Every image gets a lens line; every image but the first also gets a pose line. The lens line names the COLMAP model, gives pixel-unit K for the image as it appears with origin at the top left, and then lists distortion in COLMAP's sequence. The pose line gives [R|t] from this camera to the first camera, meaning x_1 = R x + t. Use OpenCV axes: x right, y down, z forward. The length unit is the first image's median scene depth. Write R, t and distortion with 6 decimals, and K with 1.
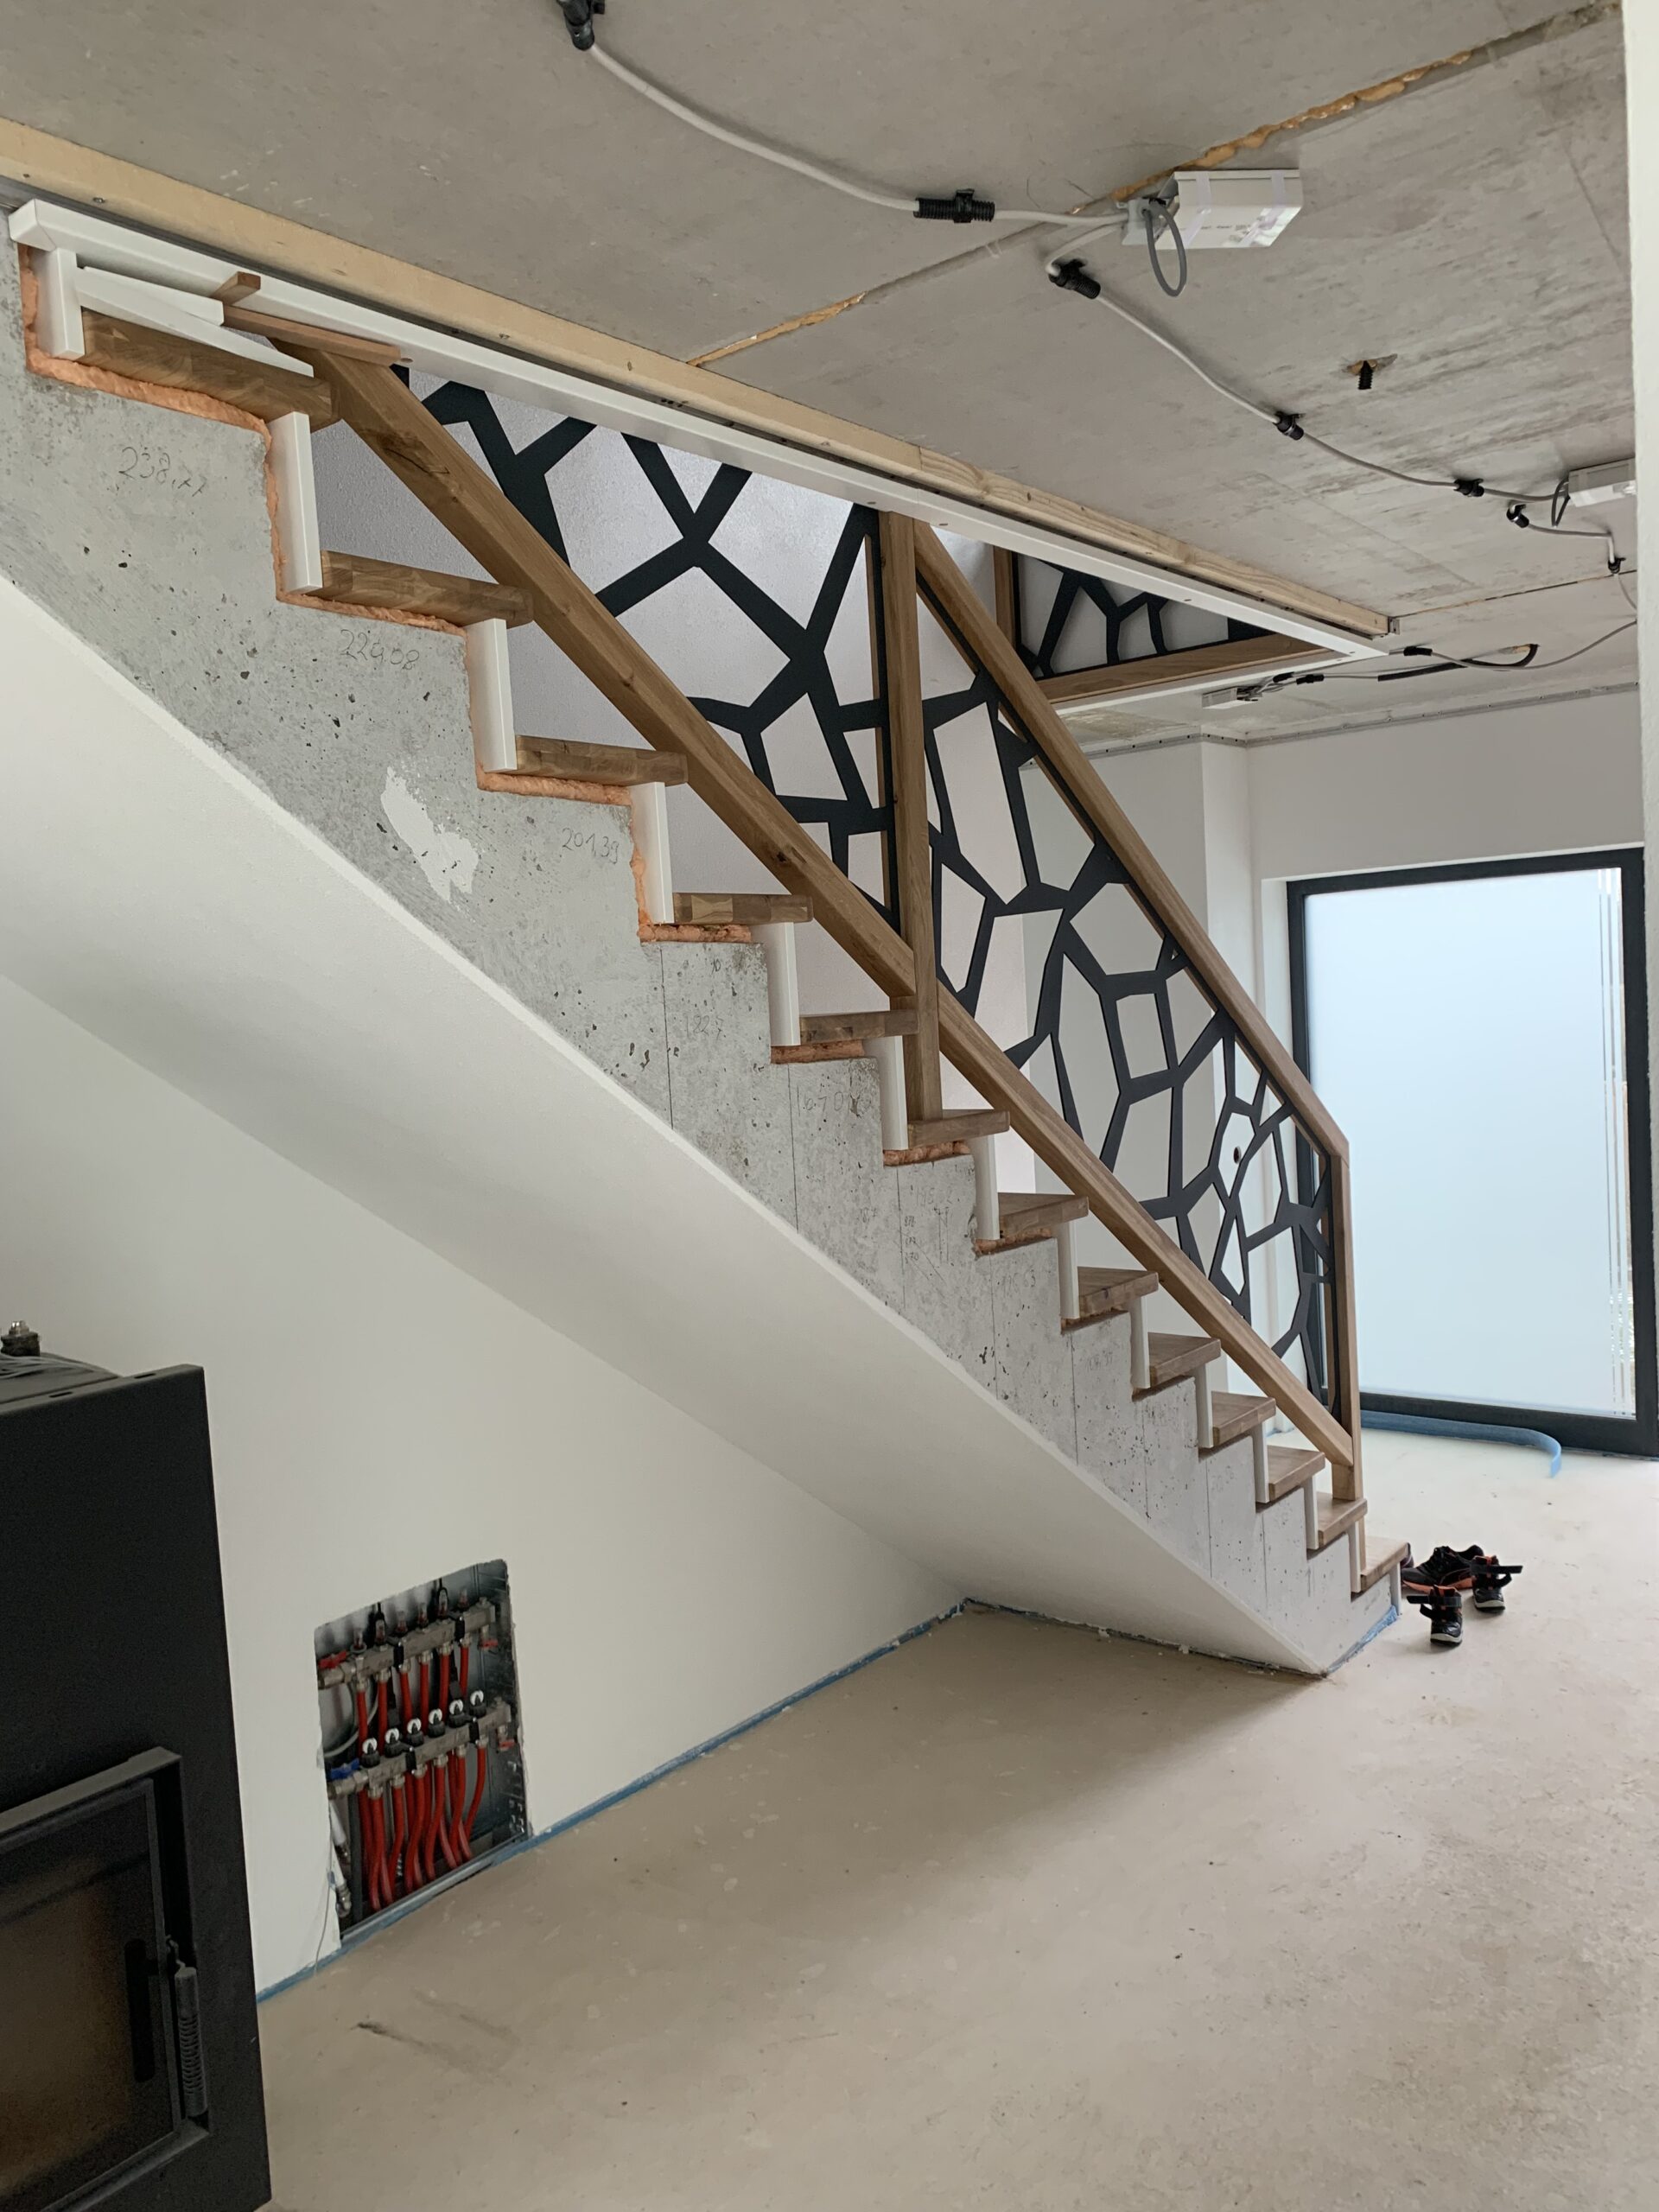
lens RADIAL K [[1706.2, 0, 829.5], [0, 1706.2, 1106.0], [0, 0, 1]] dist [0.014037, 0.003711]
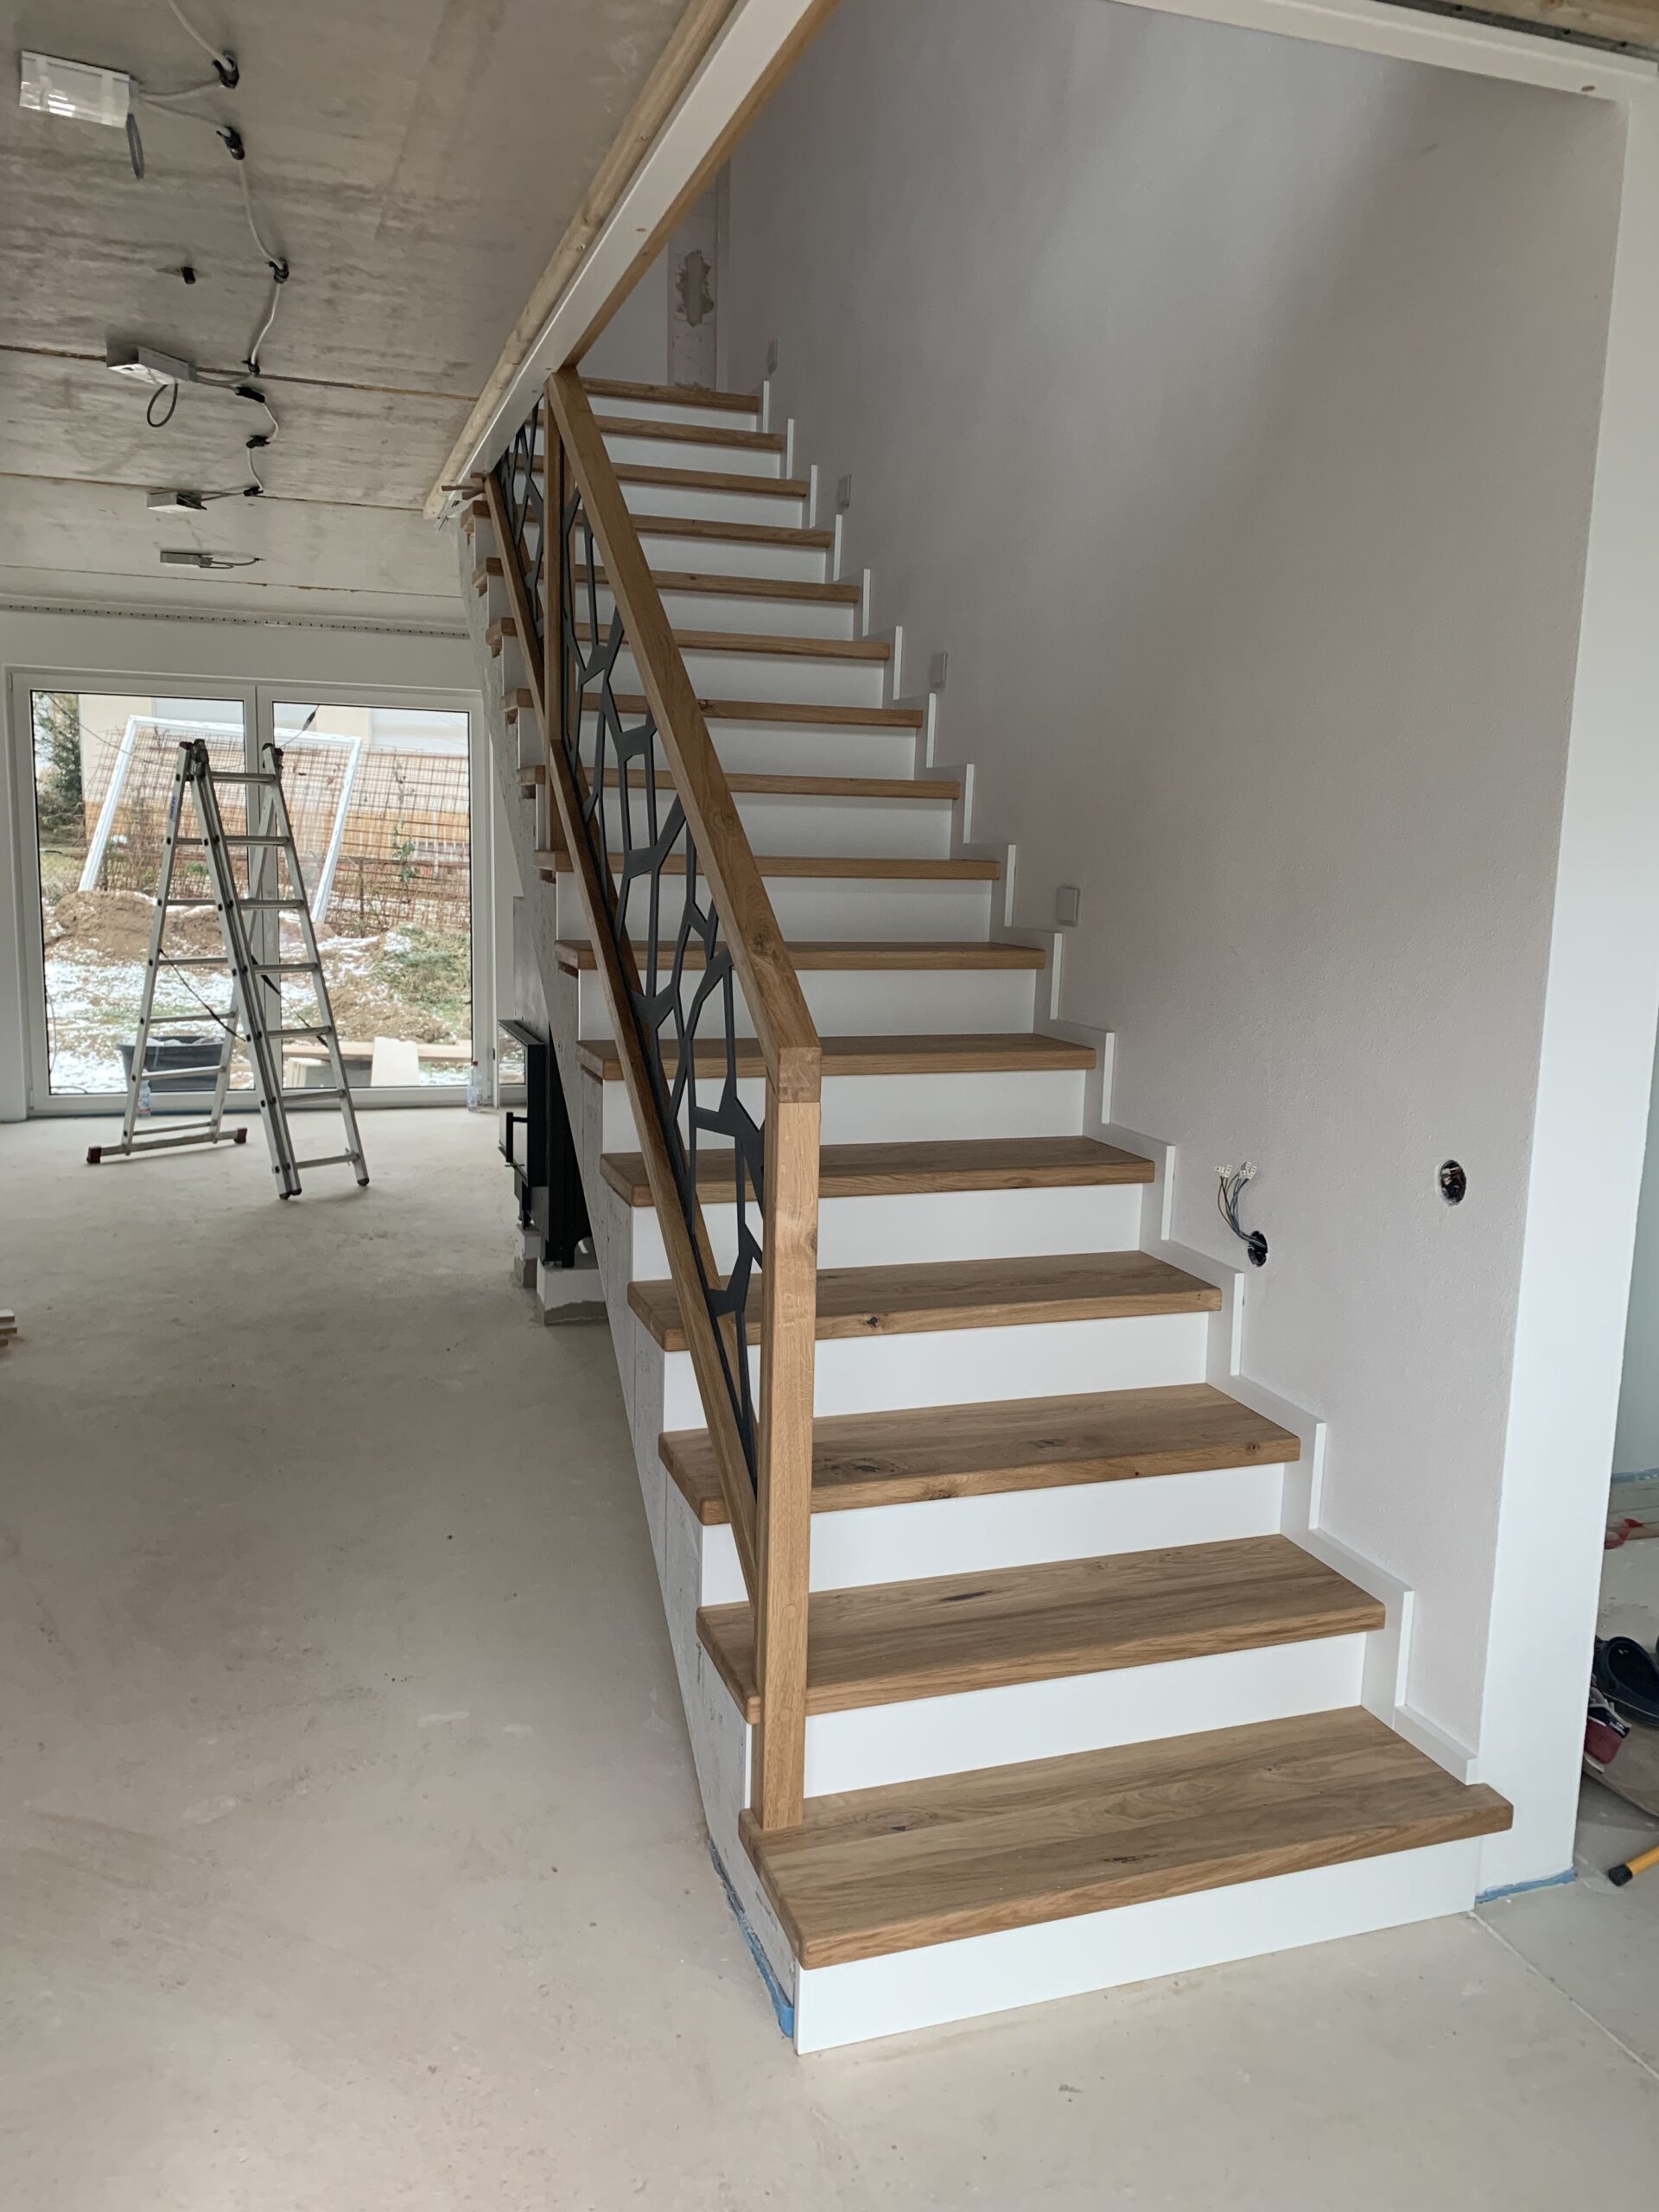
lens RADIAL K [[1649.8, 0, 829.5], [0, 1649.8, 1106.0], [0, 0, 1]] dist [0.008240, -0.002878]
pose [[-0.527896, 0.170691, -0.831980, 0.990013], [-0.055853, 0.970499, 0.234549, -0.108406], [0.847470, 0.170286, -0.502789, 1.761031]]
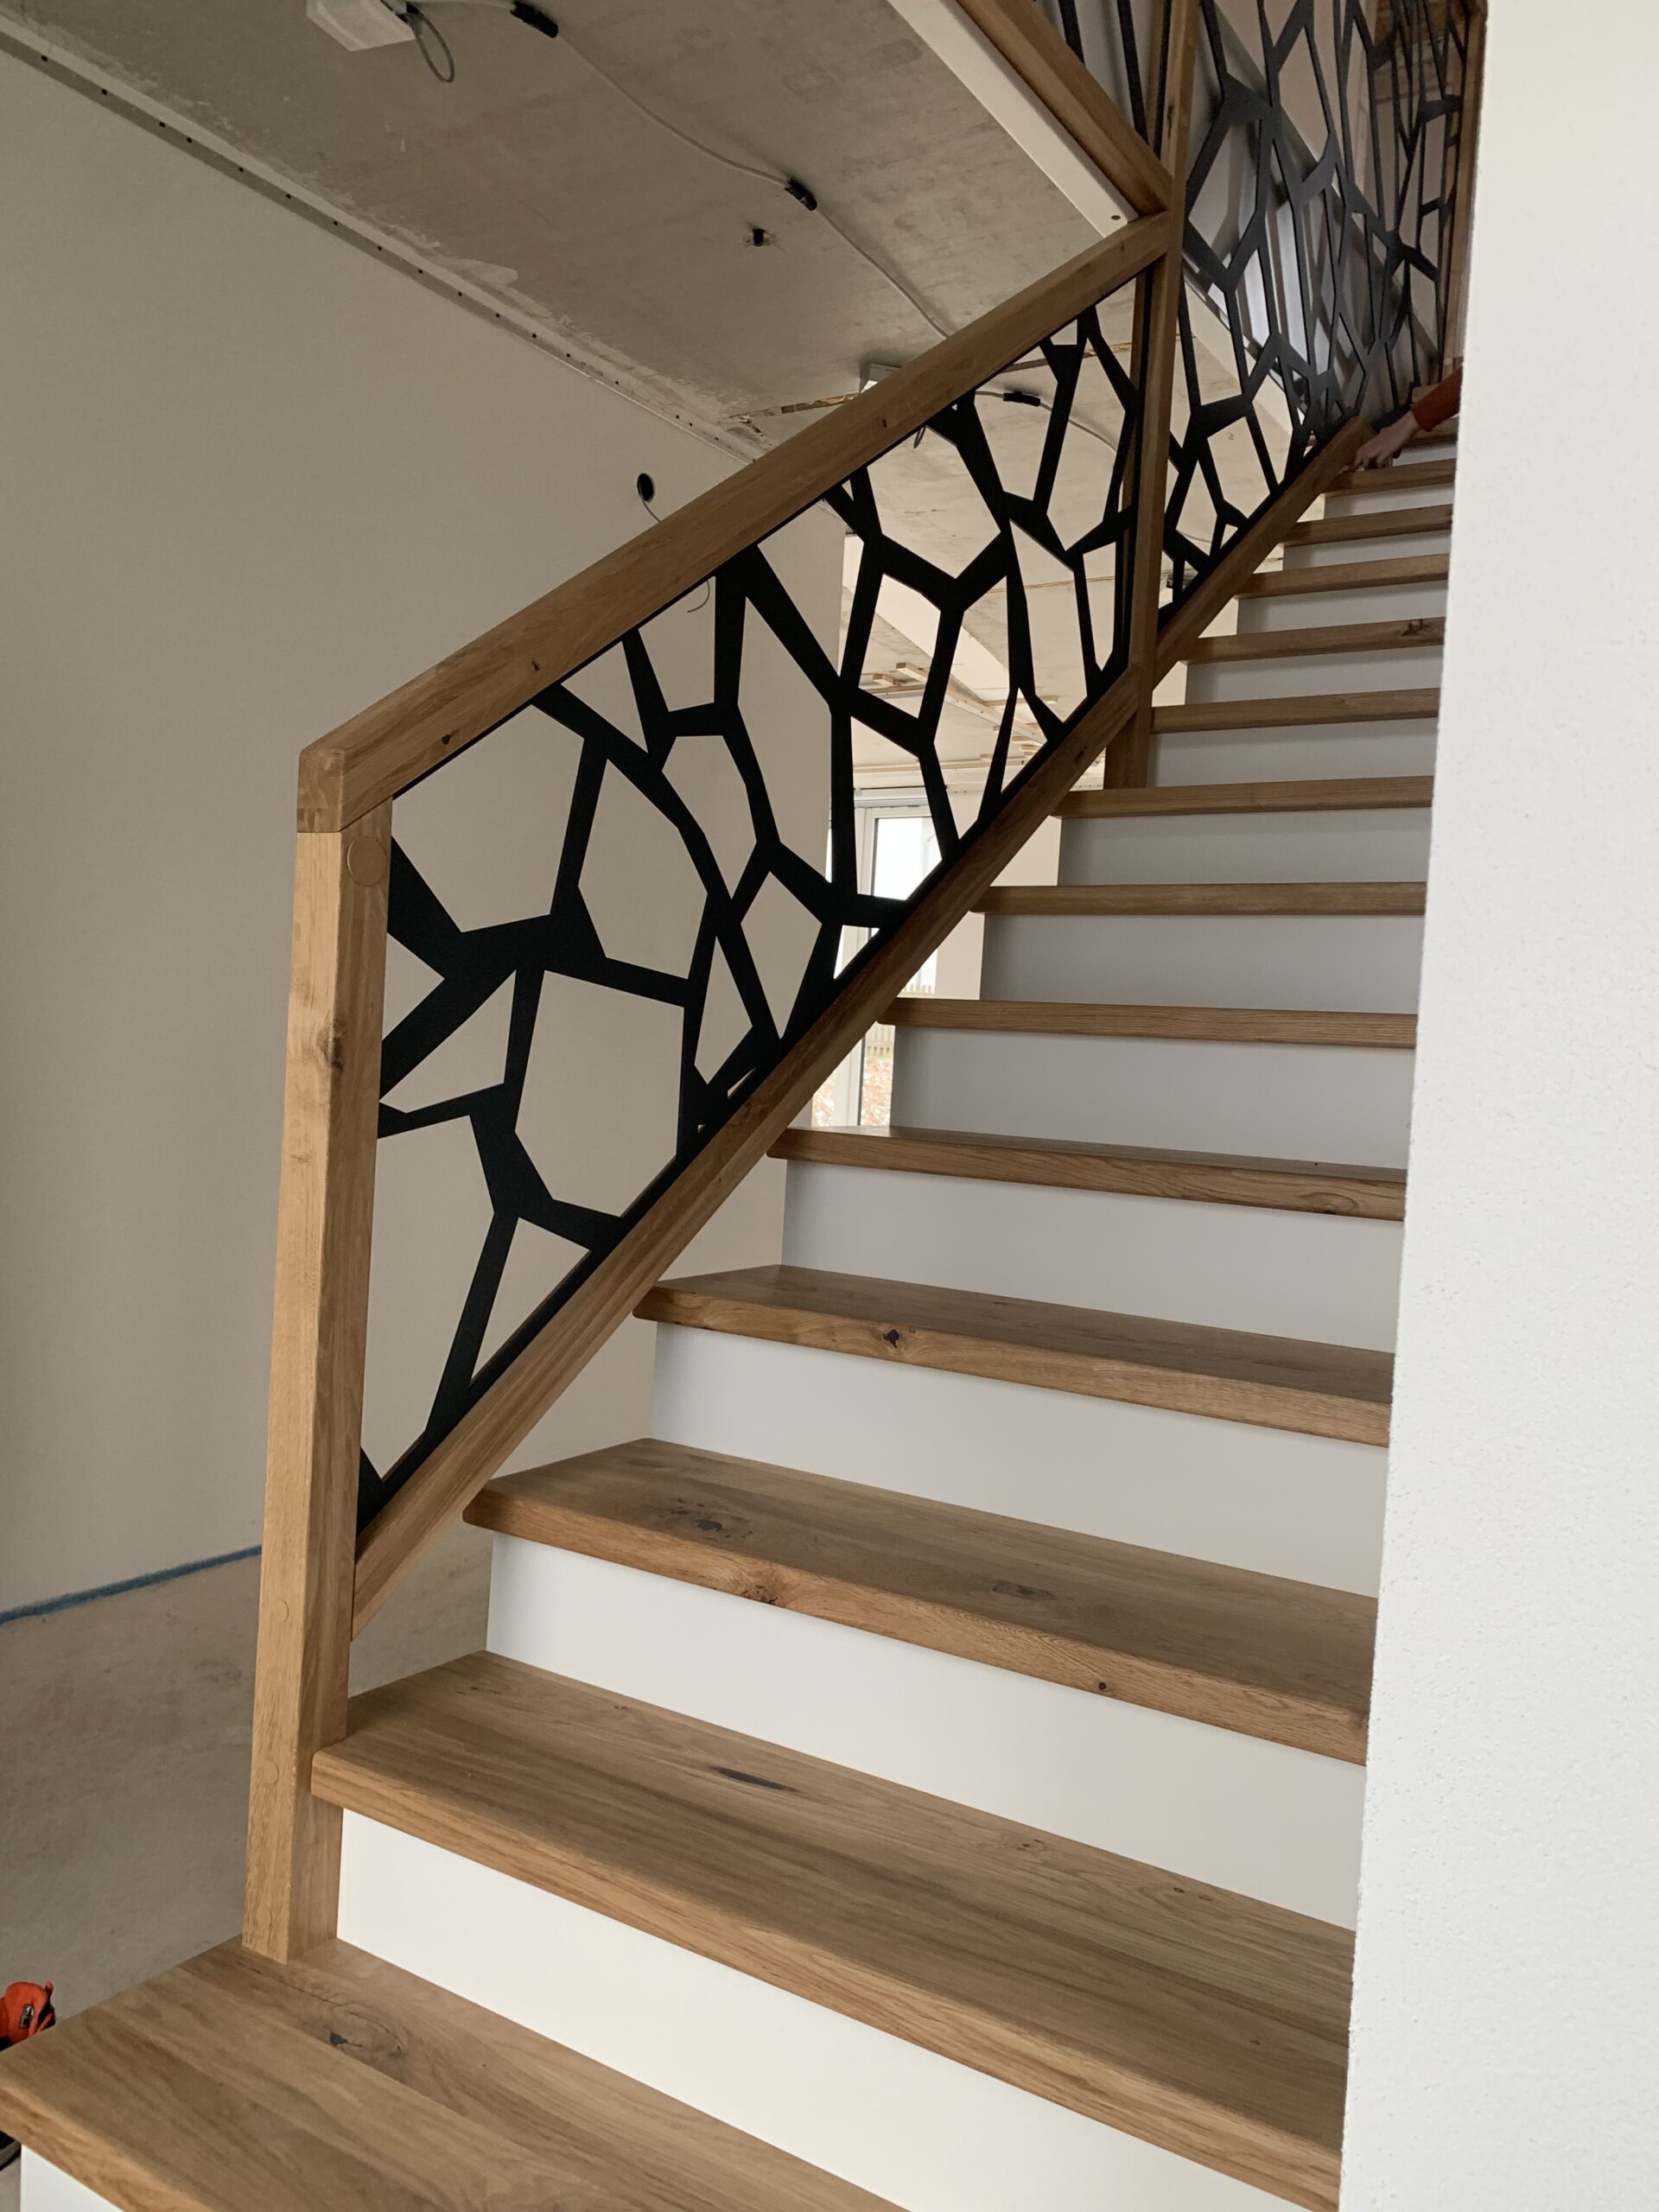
lens RADIAL K [[1681.0, 0, 870.6], [0, 1681.0, 1120.1], [0, 0, 1]] dist [0.009628, -0.007811]
pose [[-0.991609, -0.002364, -0.129256, 0.318965], [-0.016363, 0.994086, 0.107355, 0.082983], [0.128237, 0.108570, -0.985783, 1.911971]]
